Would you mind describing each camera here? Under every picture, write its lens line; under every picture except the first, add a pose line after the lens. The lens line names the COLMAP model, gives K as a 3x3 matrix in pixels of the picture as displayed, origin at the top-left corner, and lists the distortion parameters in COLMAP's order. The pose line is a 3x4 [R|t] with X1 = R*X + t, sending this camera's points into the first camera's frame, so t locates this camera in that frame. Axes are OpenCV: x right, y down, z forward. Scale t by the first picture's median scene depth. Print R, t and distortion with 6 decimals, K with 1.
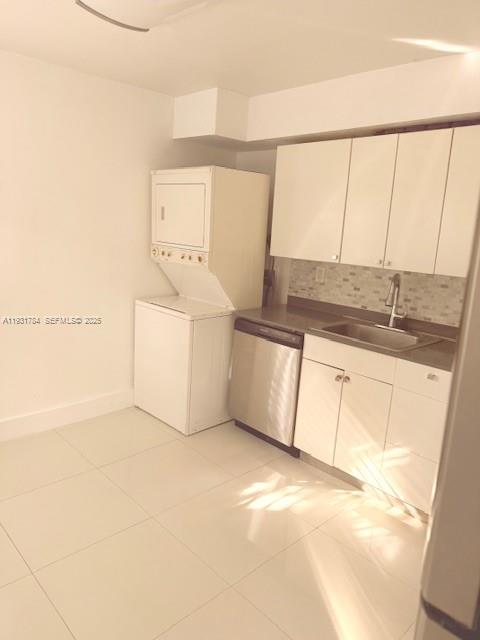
lens RADIAL K [[445.7, 0, 236.3], [0, 445.7, 314.4], [0, 0, 1]] dist [0.015451, -0.008190]
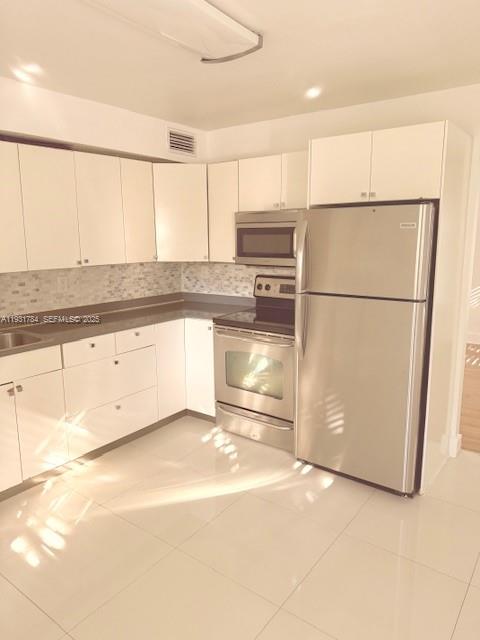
lens RADIAL K [[445.7, 0, 236.3], [0, 445.7, 314.4], [0, 0, 1]] dist [0.015451, -0.008190]
pose [[-0.152191, -0.221374, 0.963240, -0.756085], [0.173239, 0.953530, 0.246514, -0.173278], [-0.973050, 0.204388, -0.106768, 0.631351]]
